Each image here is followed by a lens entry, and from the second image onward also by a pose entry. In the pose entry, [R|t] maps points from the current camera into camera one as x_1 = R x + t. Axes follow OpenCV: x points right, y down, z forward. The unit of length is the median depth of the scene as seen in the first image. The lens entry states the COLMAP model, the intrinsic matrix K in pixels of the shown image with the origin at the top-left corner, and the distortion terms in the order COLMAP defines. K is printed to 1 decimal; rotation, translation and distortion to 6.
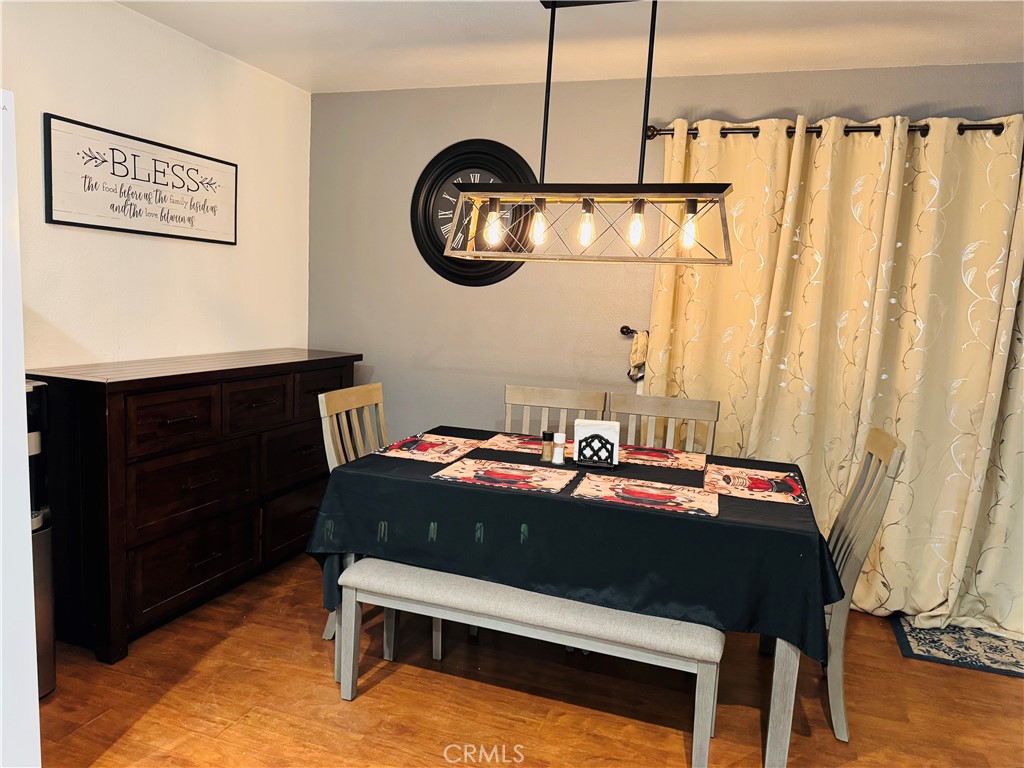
lens RADIAL K [[729.2, 0, 512.0], [0, 729.2, 384.0], [0, 0, 1]] dist [0.132567, -0.232254]
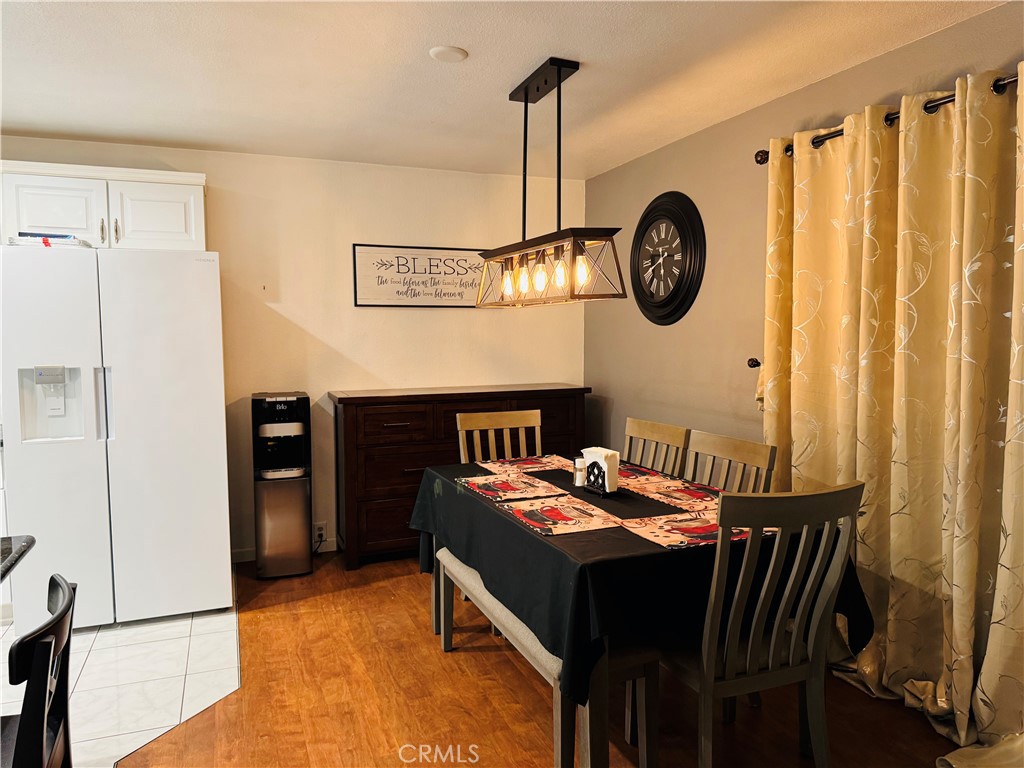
lens RADIAL K [[728.9, 0, 512.0], [0, 728.9, 384.0], [0, 0, 1]] dist [0.000916, 0.003211]
pose [[0.620024, 0.010092, -0.784518, 0.874105], [-0.056297, 0.997912, -0.031656, -0.004438], [0.782560, 0.063793, 0.619298, 0.229524]]
